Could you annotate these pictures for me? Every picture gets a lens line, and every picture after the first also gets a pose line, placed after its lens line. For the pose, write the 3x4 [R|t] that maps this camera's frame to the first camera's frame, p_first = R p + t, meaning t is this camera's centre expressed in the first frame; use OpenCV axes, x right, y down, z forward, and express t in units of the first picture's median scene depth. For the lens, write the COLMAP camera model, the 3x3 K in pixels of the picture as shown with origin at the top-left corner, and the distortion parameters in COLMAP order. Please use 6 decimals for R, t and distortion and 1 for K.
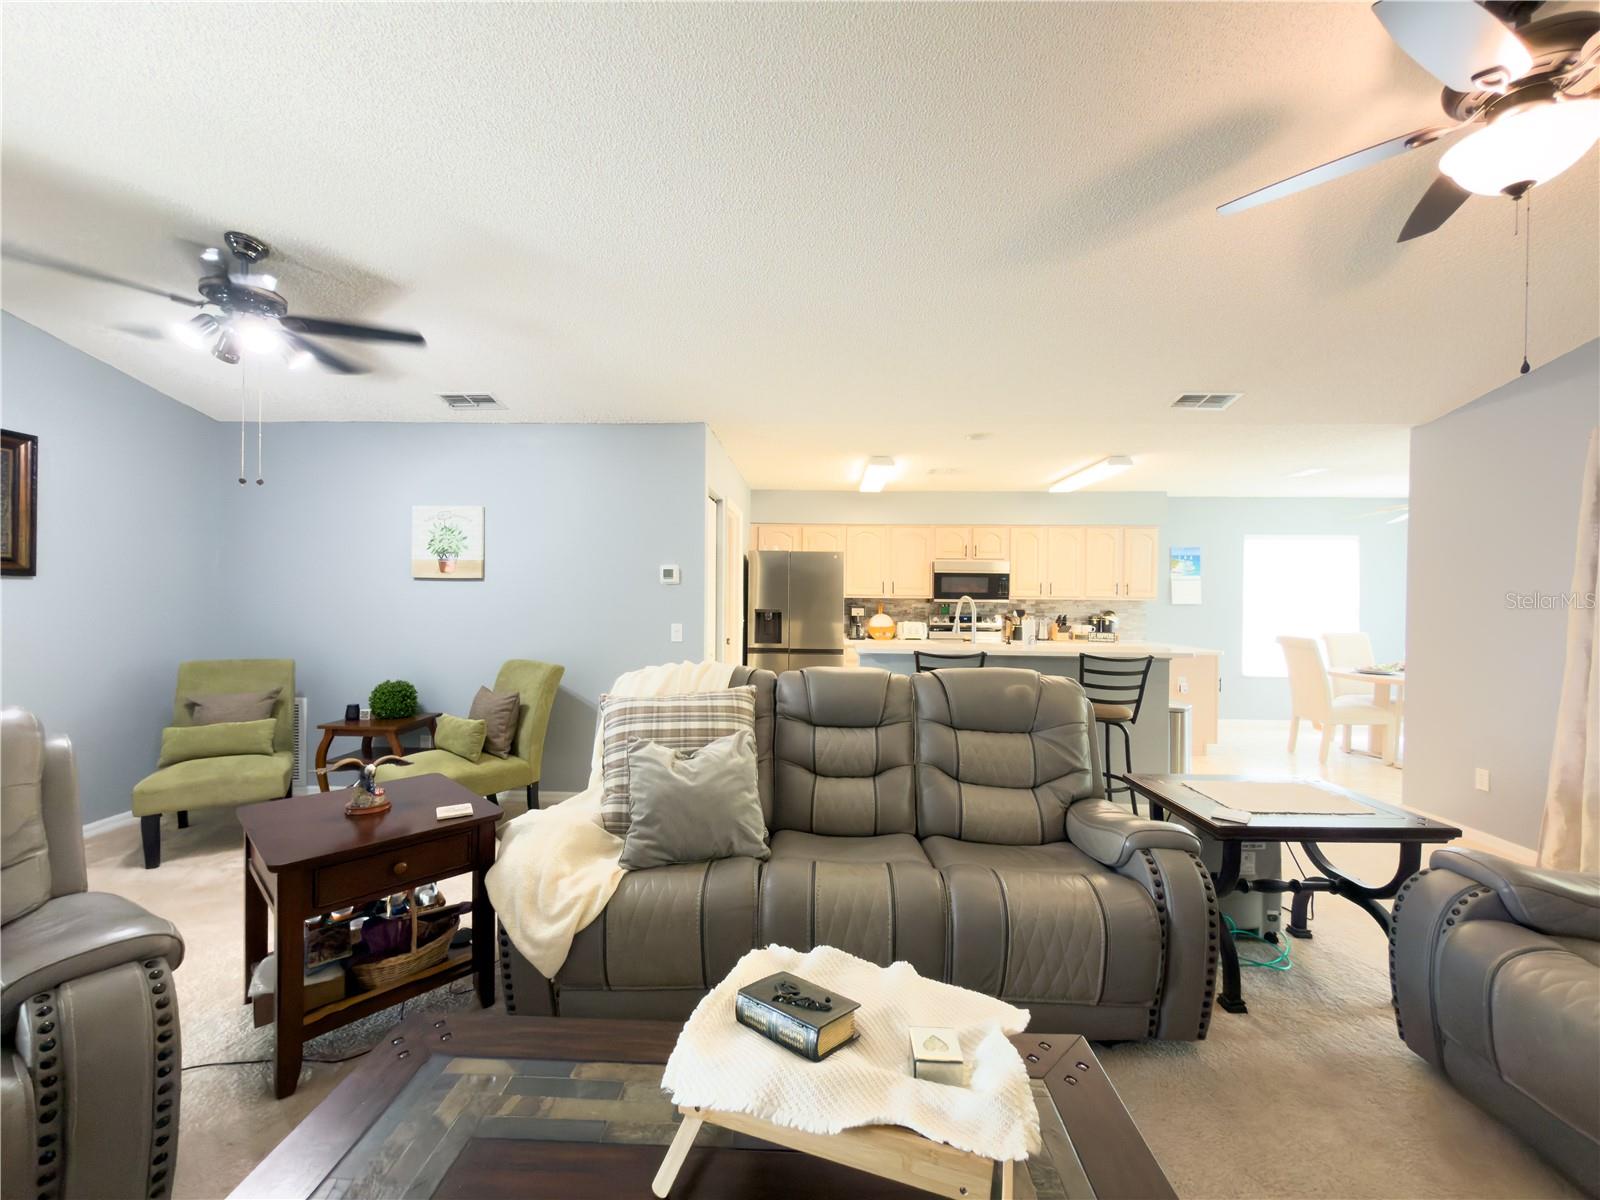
lens RADIAL K [[638.0, 0, 800.0], [0, 638.0, 600.0], [0, 0, 1]] dist [0.001599, 0.000049]
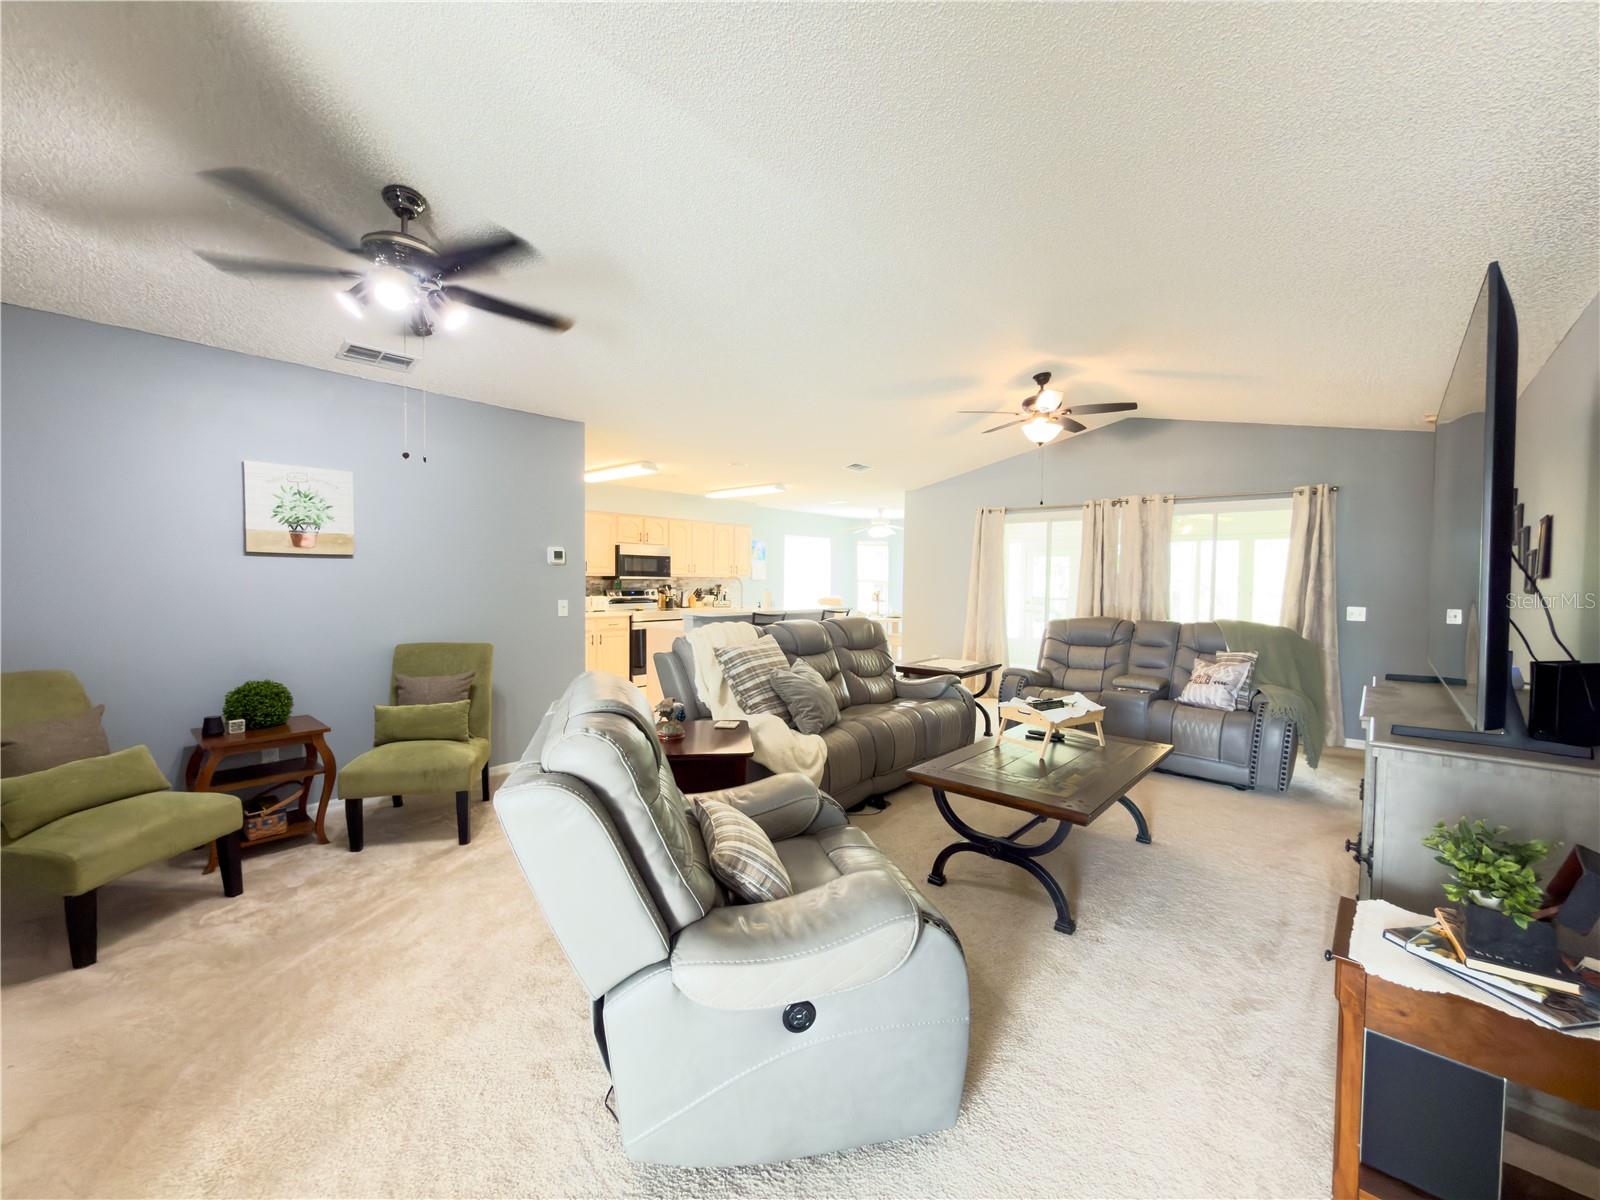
lens RADIAL K [[636.8, 0, 800.0], [0, 636.8, 600.0], [0, 0, 1]] dist [-0.001598, -0.000424]
pose [[0.642357, -0.029318, 0.765845, -0.774680], [-0.000726, 0.999244, 0.038862, -0.006638], [-0.766406, -0.025520, 0.641850, -0.031876]]
